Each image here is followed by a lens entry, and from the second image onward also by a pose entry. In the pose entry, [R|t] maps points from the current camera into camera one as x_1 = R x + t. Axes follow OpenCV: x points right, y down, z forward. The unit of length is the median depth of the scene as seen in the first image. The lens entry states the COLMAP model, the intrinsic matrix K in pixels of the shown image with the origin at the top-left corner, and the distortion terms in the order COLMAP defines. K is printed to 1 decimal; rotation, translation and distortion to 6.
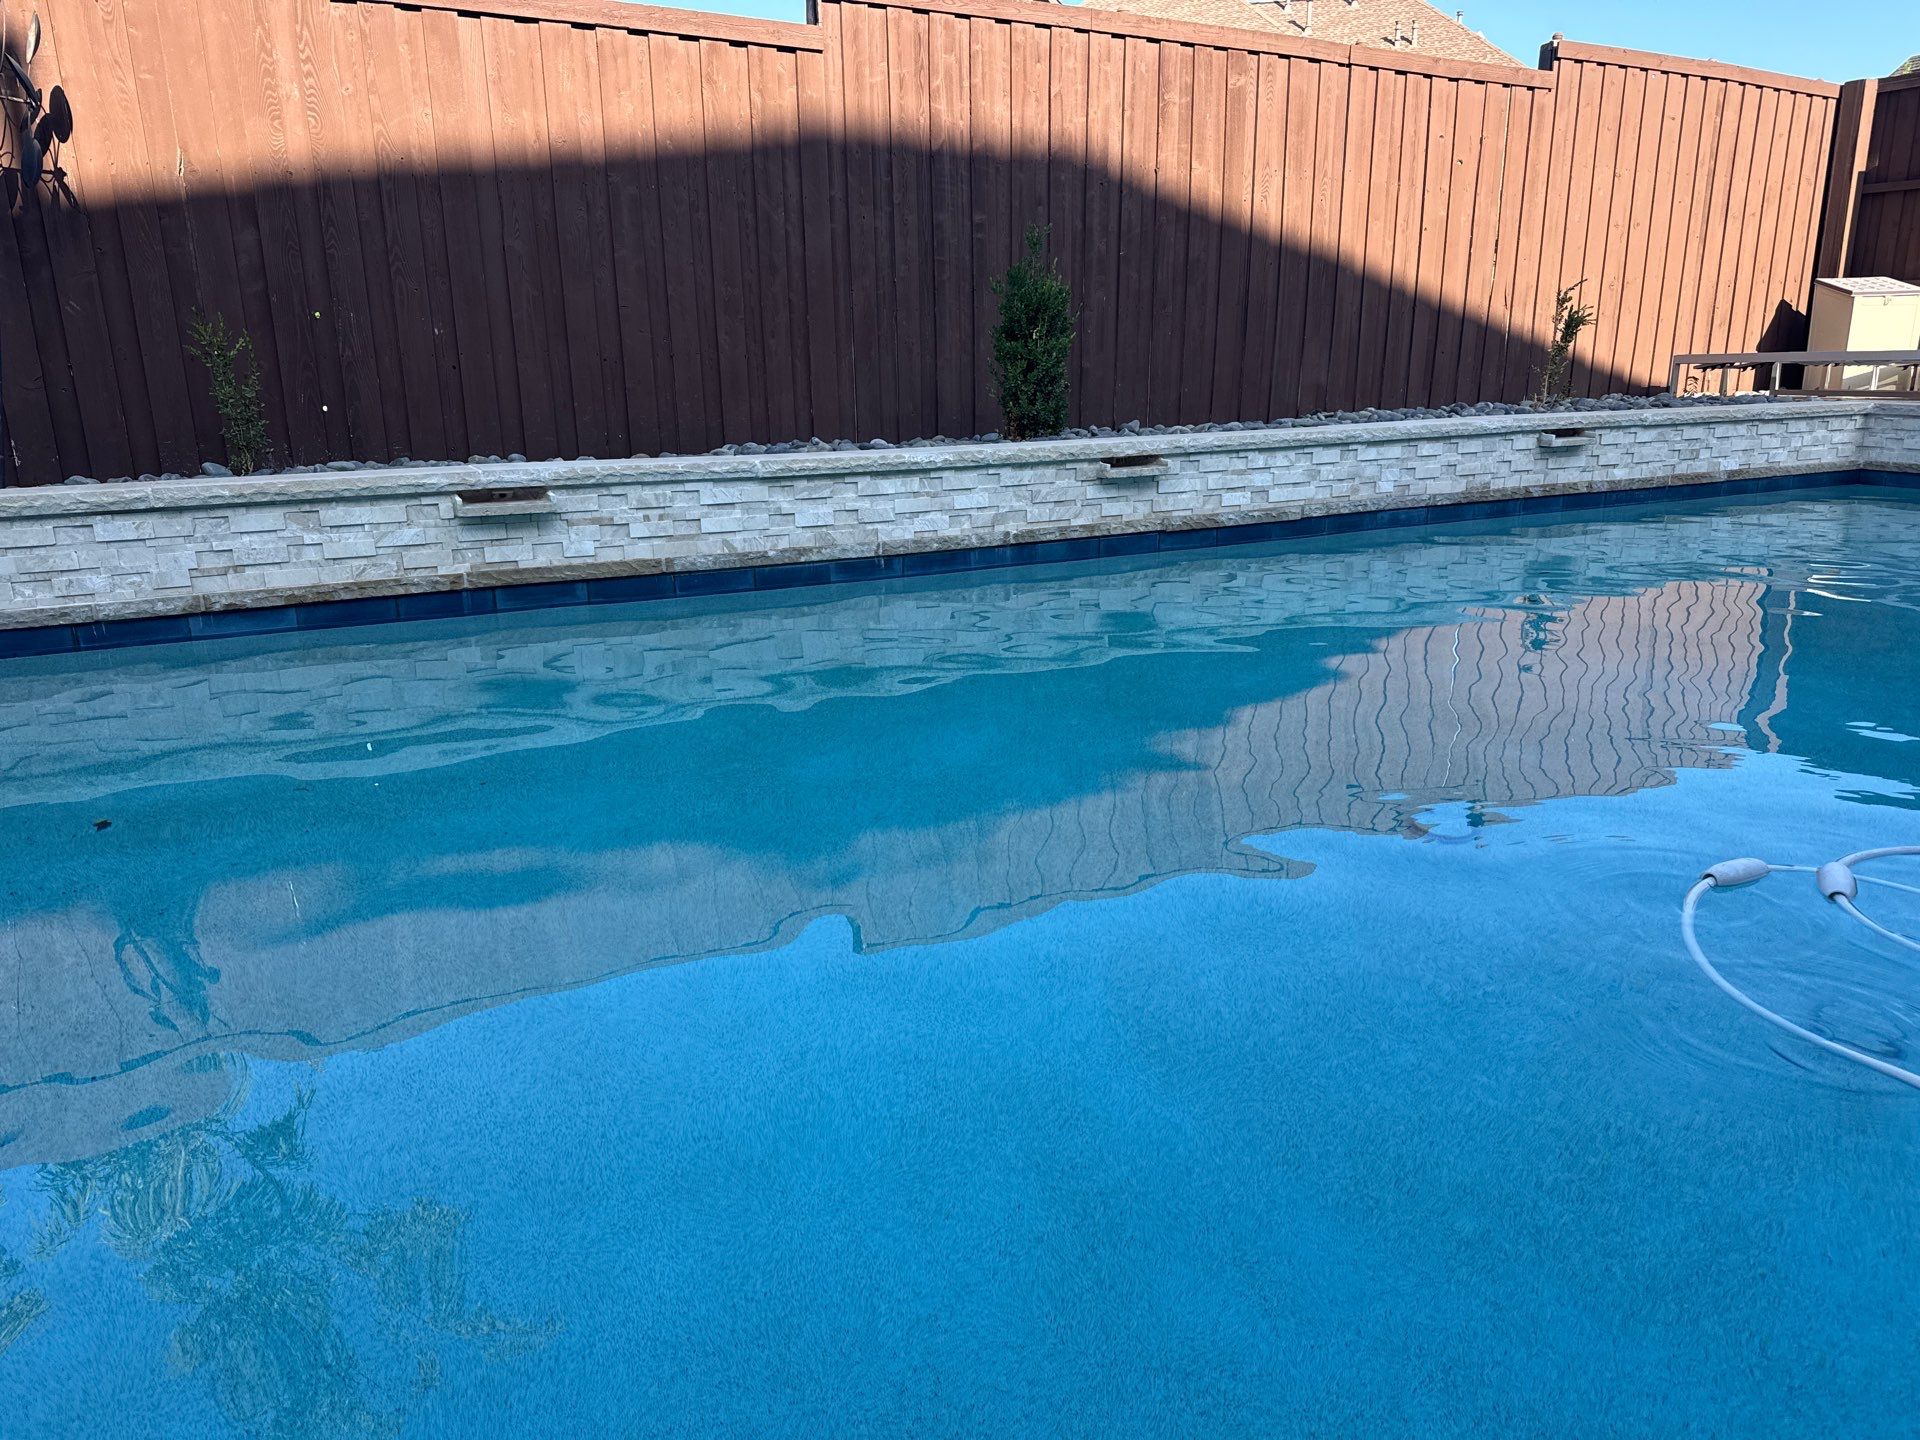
lens RADIAL K [[1332.0, 0, 960.0], [0, 1332.0, 720.0], [0, 0, 1]] dist [0.180445, -0.199551]
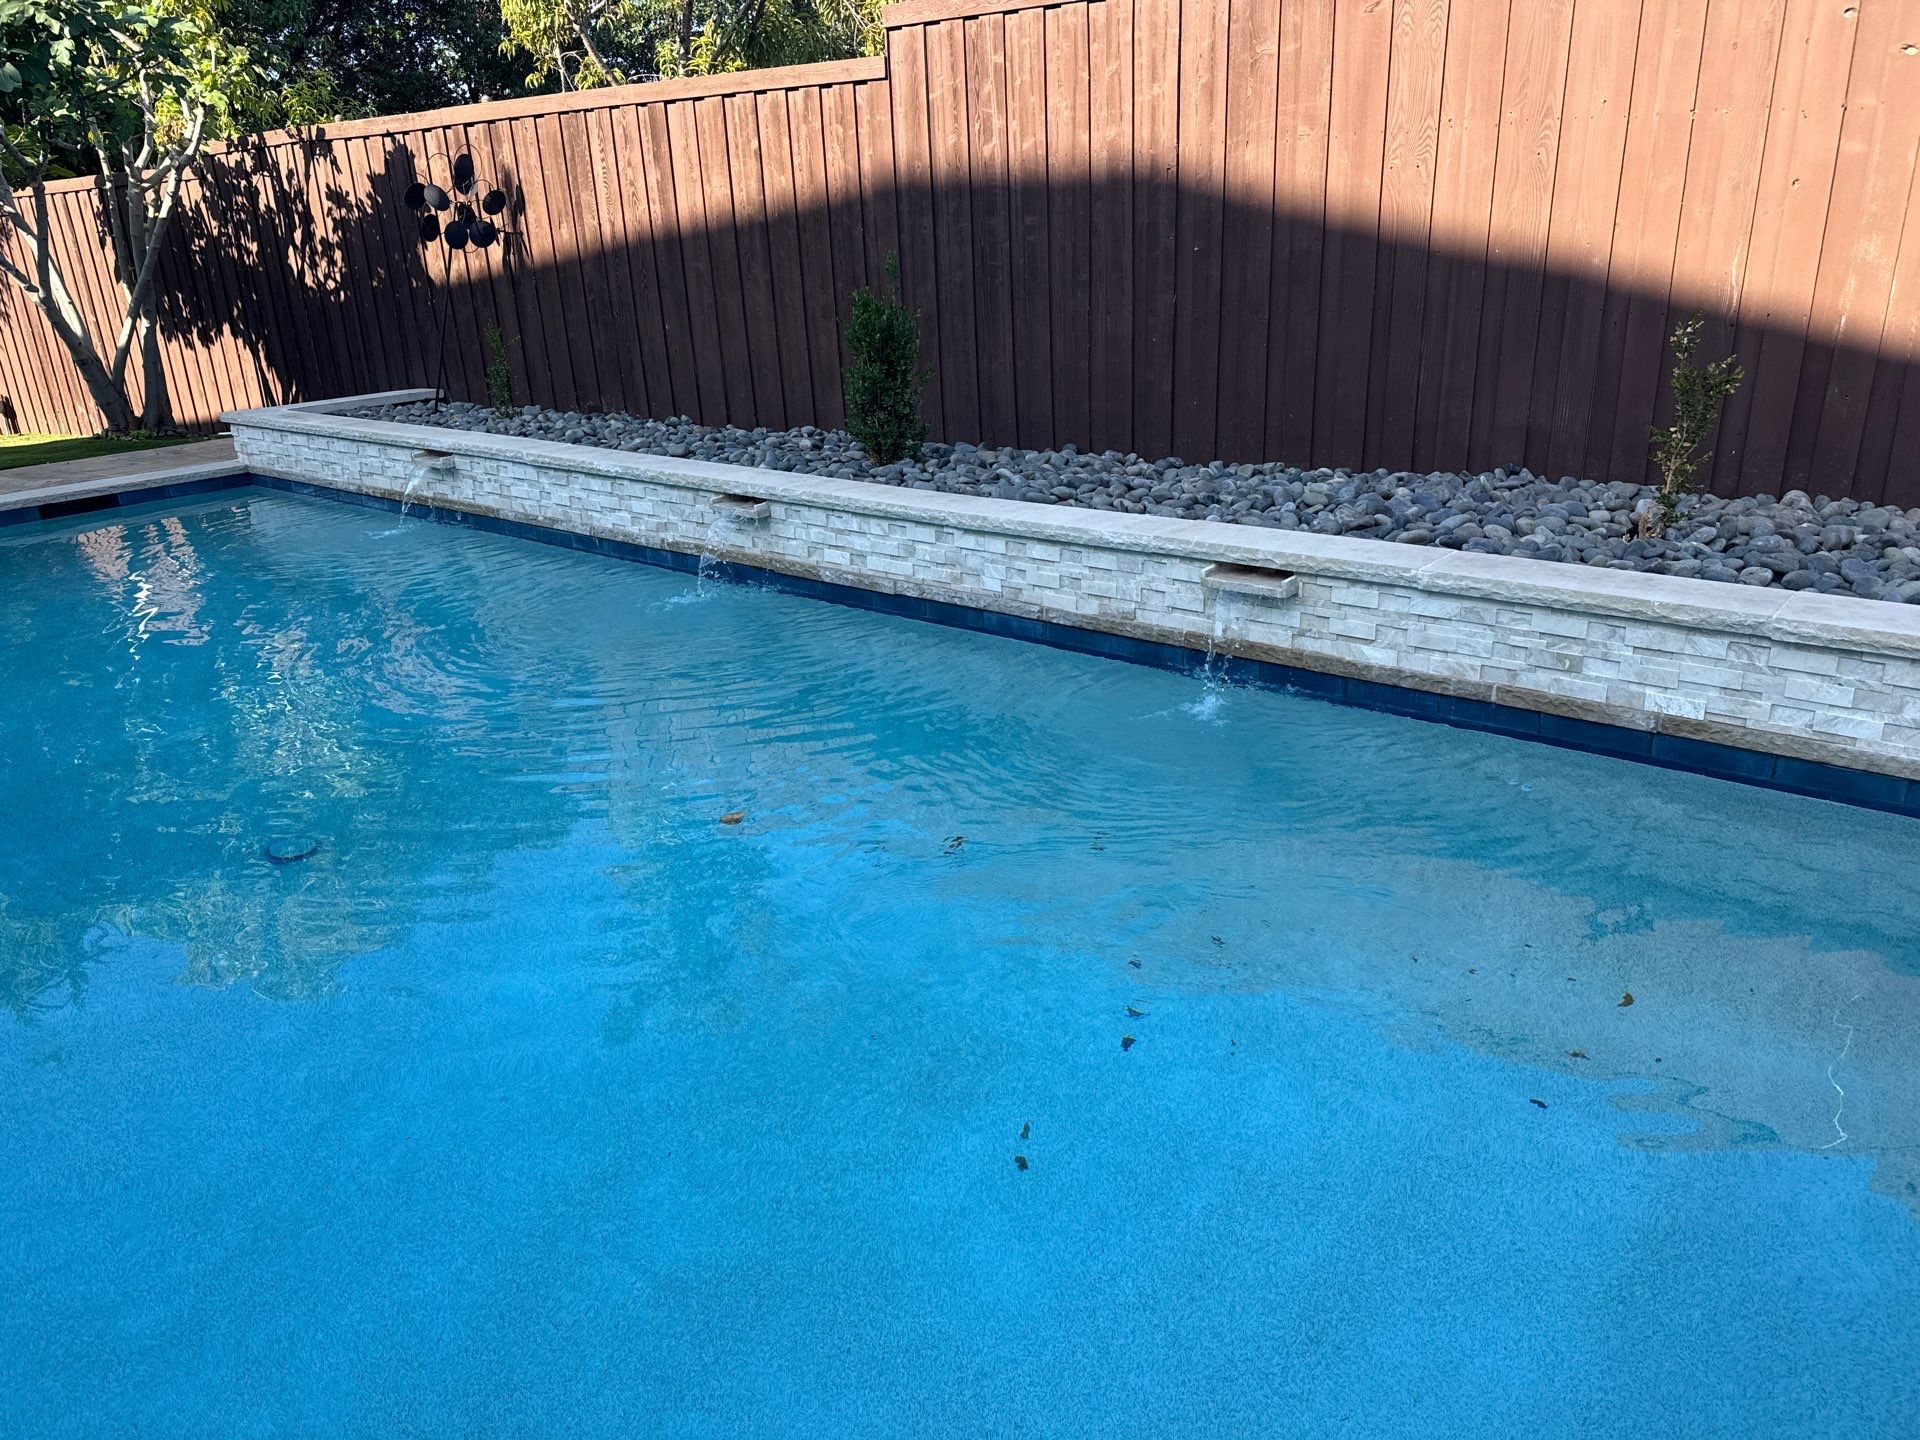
lens RADIAL K [[1332.0, 0, 960.0], [0, 1332.0, 720.0], [0, 0, 1]] dist [0.180445, -0.199551]
pose [[0.406609, 0.317434, -0.856683, 1.102961], [-0.209068, 0.945145, 0.250982, -0.312170], [0.889359, 0.077054, 0.450669, 0.644312]]
